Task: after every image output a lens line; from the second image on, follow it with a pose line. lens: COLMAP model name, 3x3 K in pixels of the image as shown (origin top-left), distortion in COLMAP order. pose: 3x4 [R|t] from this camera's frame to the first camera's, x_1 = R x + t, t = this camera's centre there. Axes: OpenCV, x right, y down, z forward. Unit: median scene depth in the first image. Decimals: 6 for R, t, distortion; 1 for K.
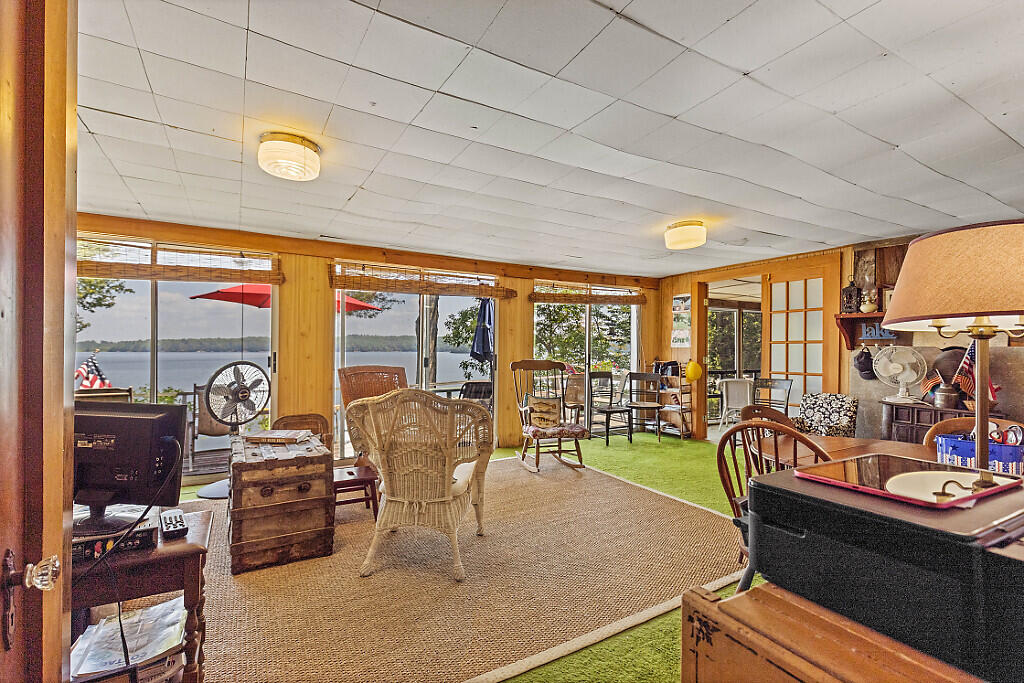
lens RADIAL K [[467.4, 0, 510.7], [0, 467.4, 345.1], [0, 0, 1]] dist [0.000016, -0.000457]
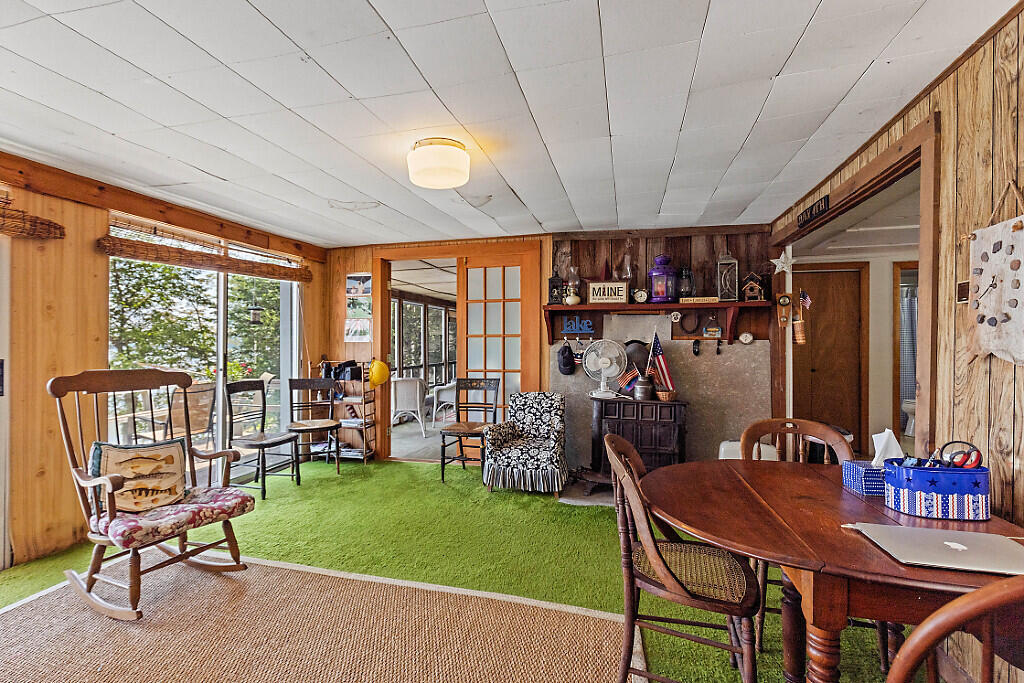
lens RADIAL K [[467.4, 0, 507.3], [0, 467.4, 343.6], [0, 0, 1]] dist [0.000016, -0.000457]
pose [[0.706023, -0.007402, 0.708151, -0.006343], [0.000945, 0.999954, 0.009510, 0.000143], [-0.708189, -0.006045, 0.705997, 0.357855]]
